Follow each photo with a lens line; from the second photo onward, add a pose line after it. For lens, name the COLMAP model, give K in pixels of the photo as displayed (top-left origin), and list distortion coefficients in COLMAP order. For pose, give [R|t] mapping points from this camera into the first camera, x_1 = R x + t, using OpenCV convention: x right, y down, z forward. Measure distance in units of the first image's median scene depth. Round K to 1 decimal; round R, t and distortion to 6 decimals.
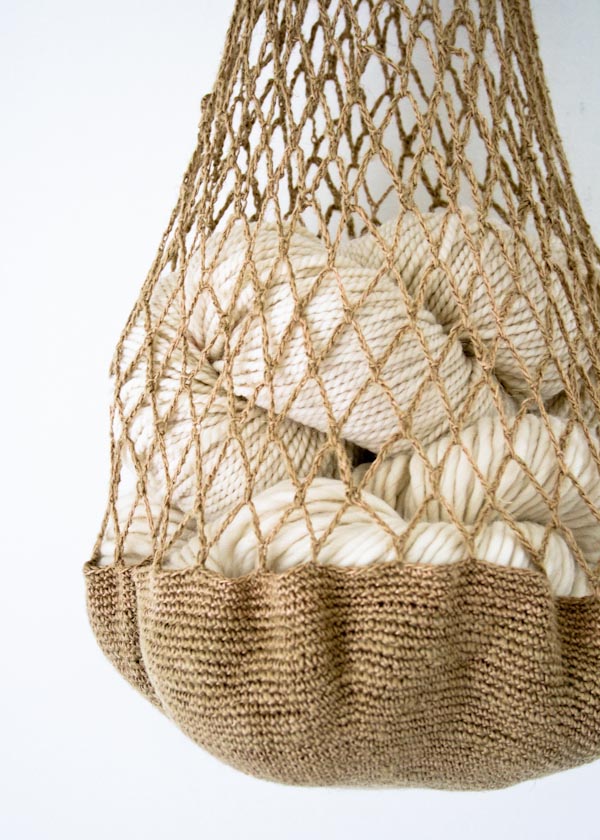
lens RADIAL K [[1656.0, 0, 299.7], [0, 1656.0, 418.2], [0, 0, 1]] dist [0.042112, 0.000000]
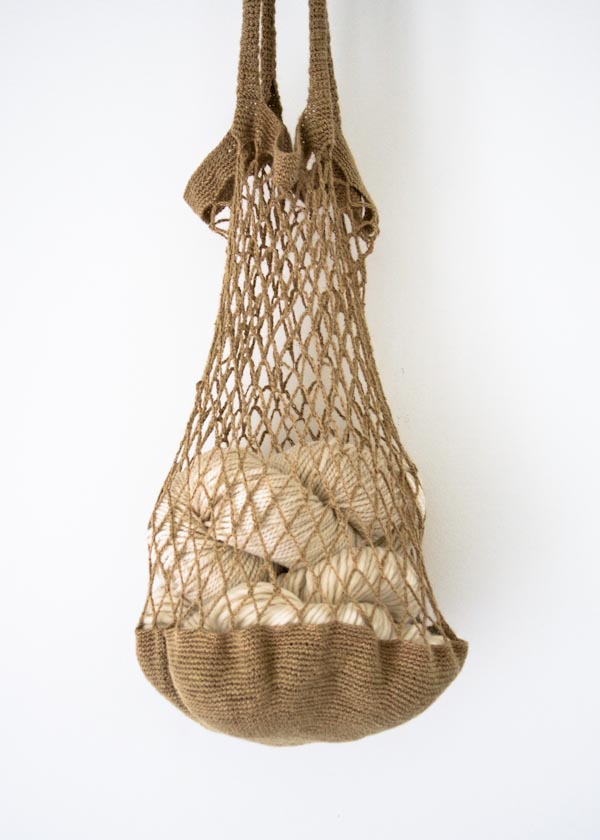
lens RADIAL K [[1656.0, 0, 300.1], [0, 1656.0, 423.0], [0, 0, 1]] dist [0.042112, 0.000000]
pose [[0.999097, -0.010193, 0.041237, -0.020030], [0.012068, 0.998893, -0.045476, -0.062825], [-0.040728, 0.045933, 0.998114, -0.983623]]
